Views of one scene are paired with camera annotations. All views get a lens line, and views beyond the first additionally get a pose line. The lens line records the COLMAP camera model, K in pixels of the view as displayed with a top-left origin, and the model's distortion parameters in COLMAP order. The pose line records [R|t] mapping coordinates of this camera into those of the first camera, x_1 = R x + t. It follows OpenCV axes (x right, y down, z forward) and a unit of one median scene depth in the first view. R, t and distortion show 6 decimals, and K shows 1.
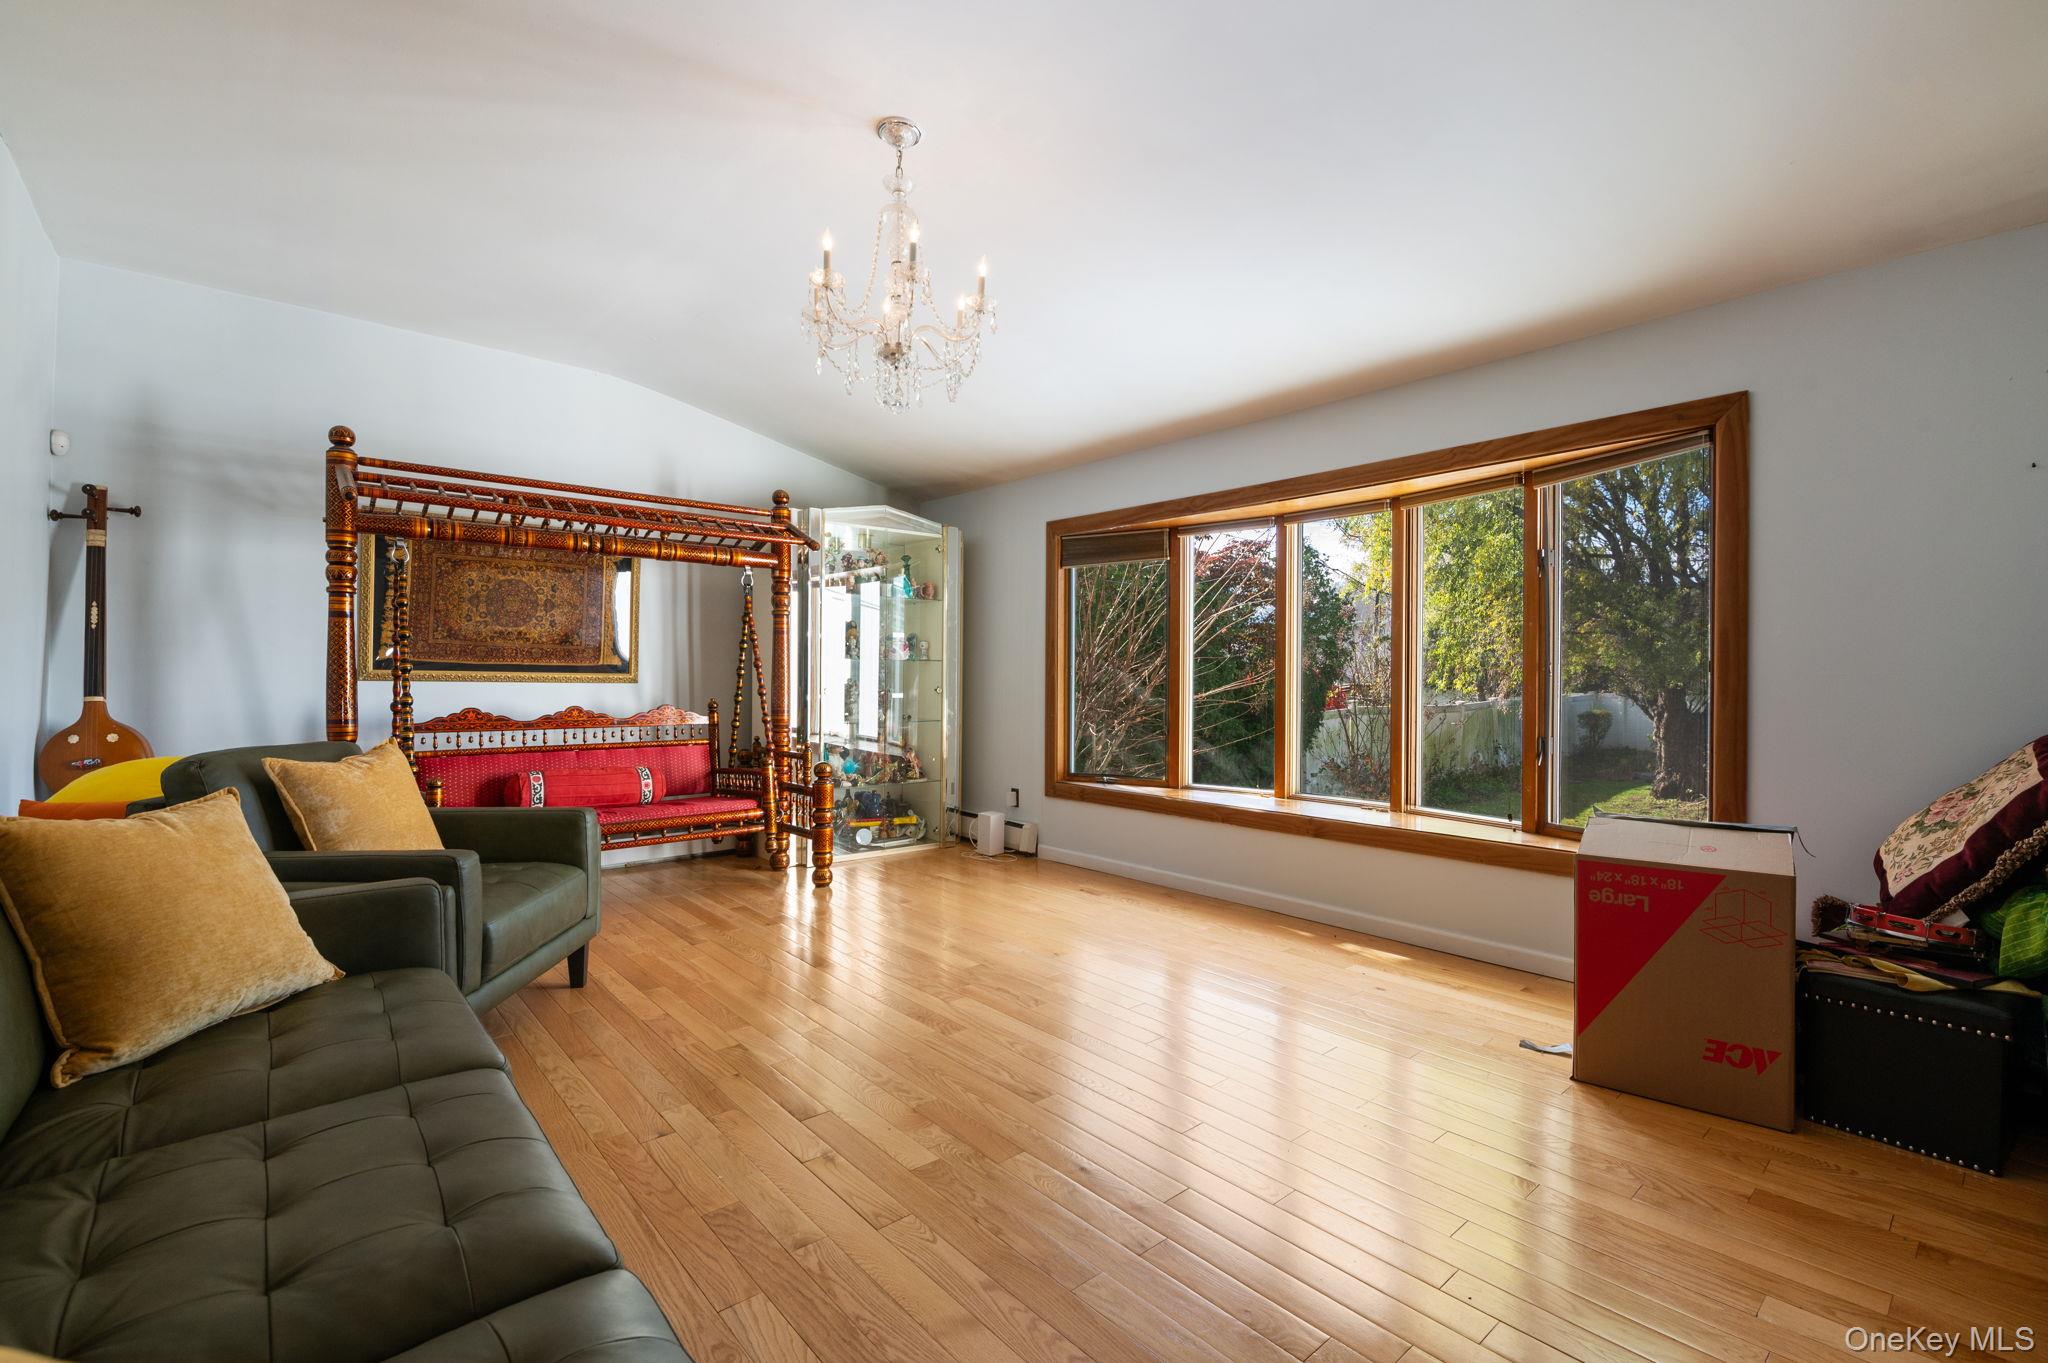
lens RADIAL K [[886.7, 0, 1026.6], [0, 886.7, 679.5], [0, 0, 1]] dist [0.000294, -0.011050]
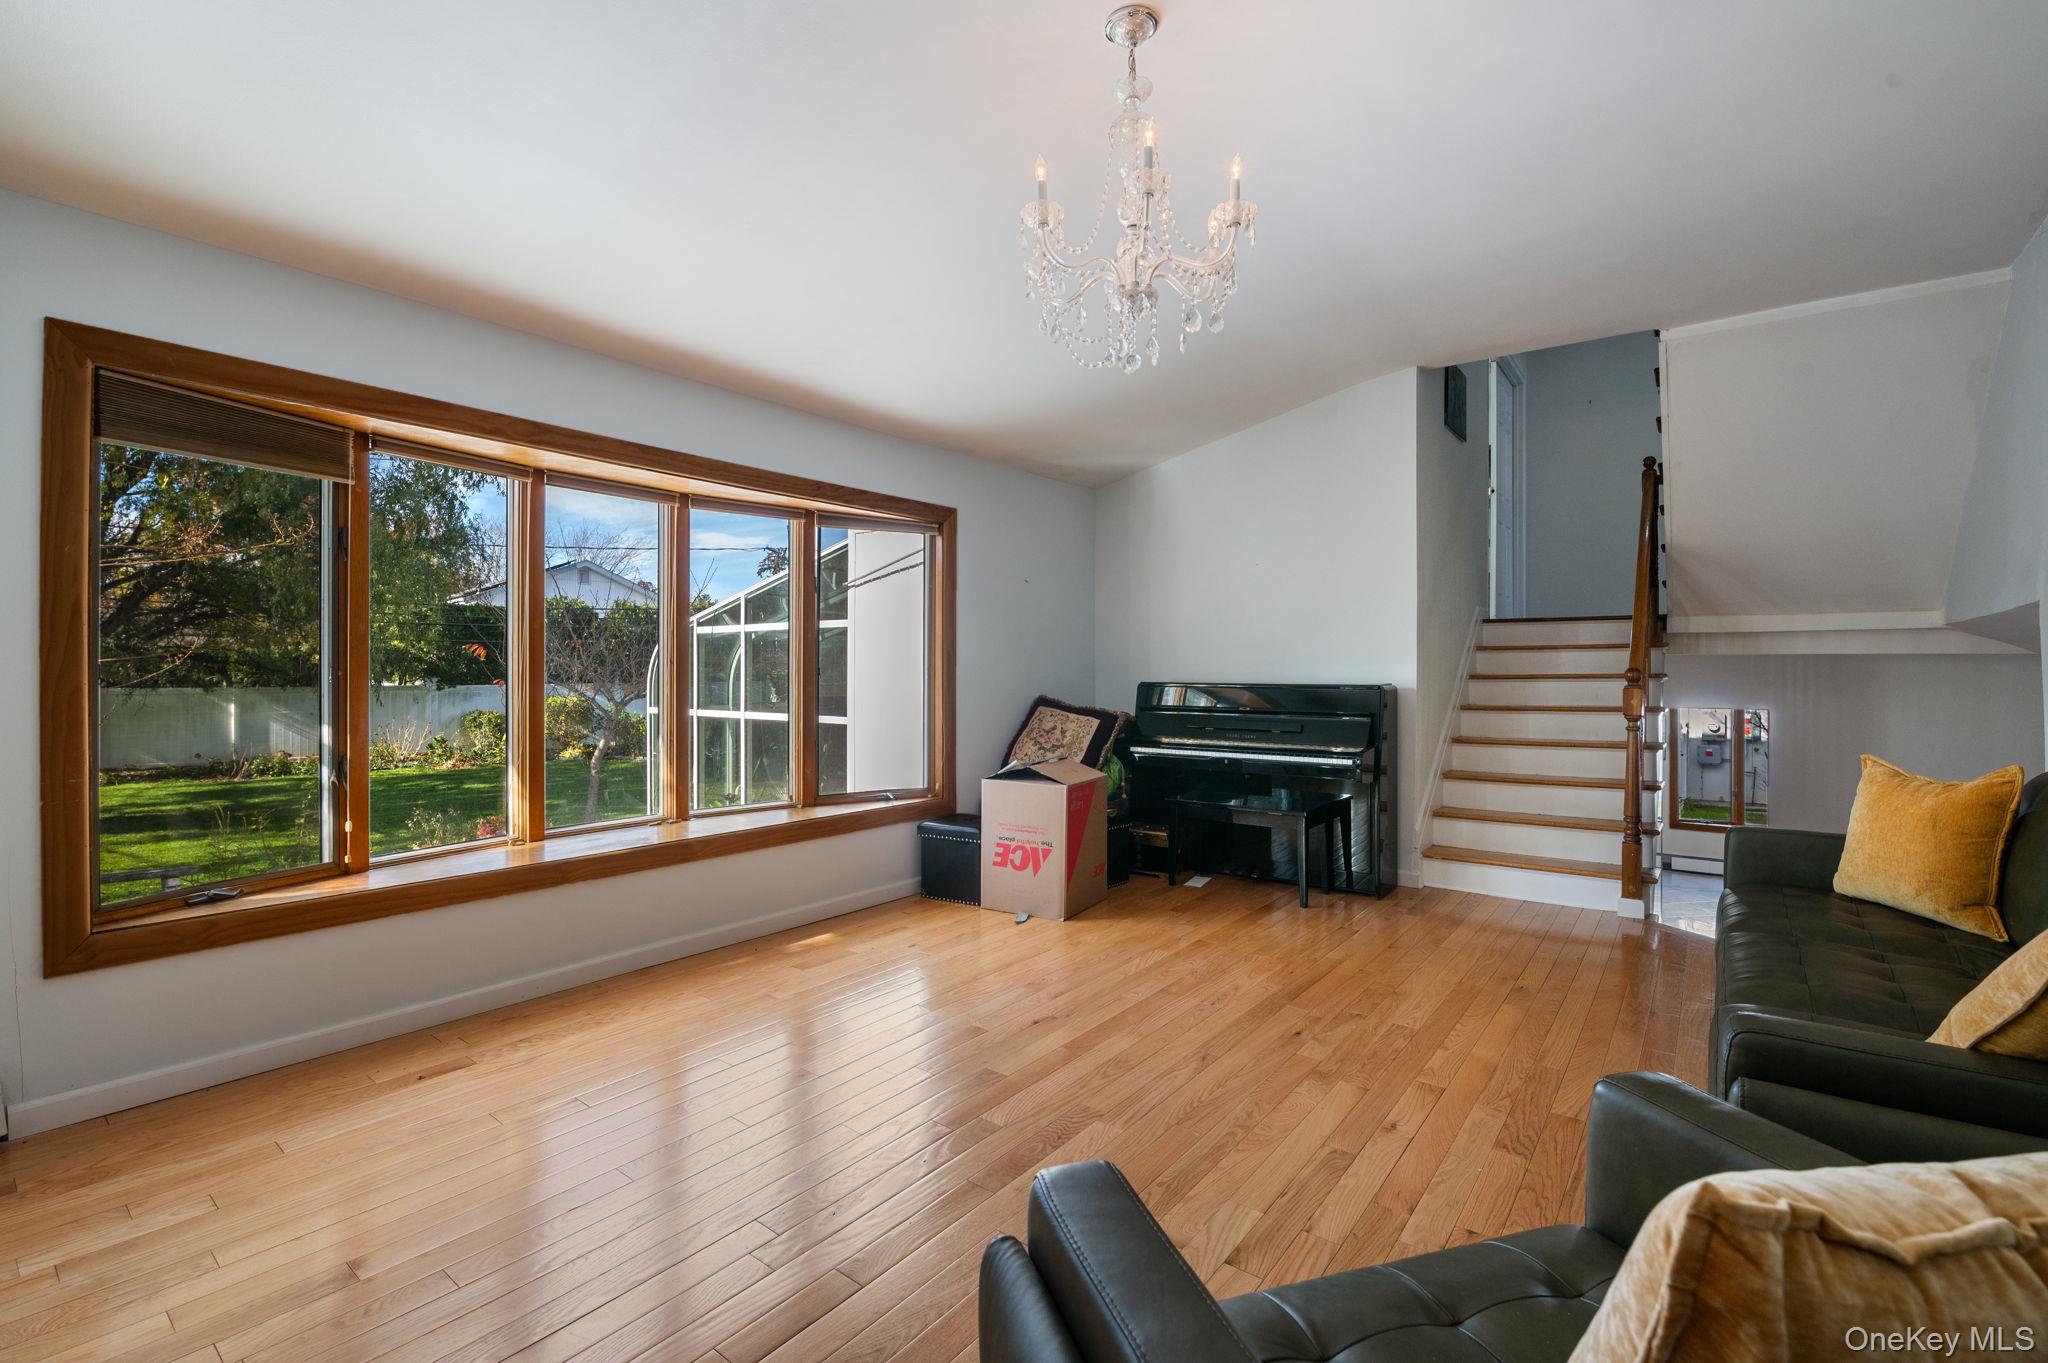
lens RADIAL K [[886.7, 0, 1026.6], [0, 886.7, 679.5], [0, 0, 1]] dist [0.000294, -0.011050]
pose [[-0.184054, -0.007853, 0.982885, -0.645655], [0.008440, 0.999919, 0.009569, -0.011877], [-0.982880, 0.010056, -0.183972, 0.875071]]
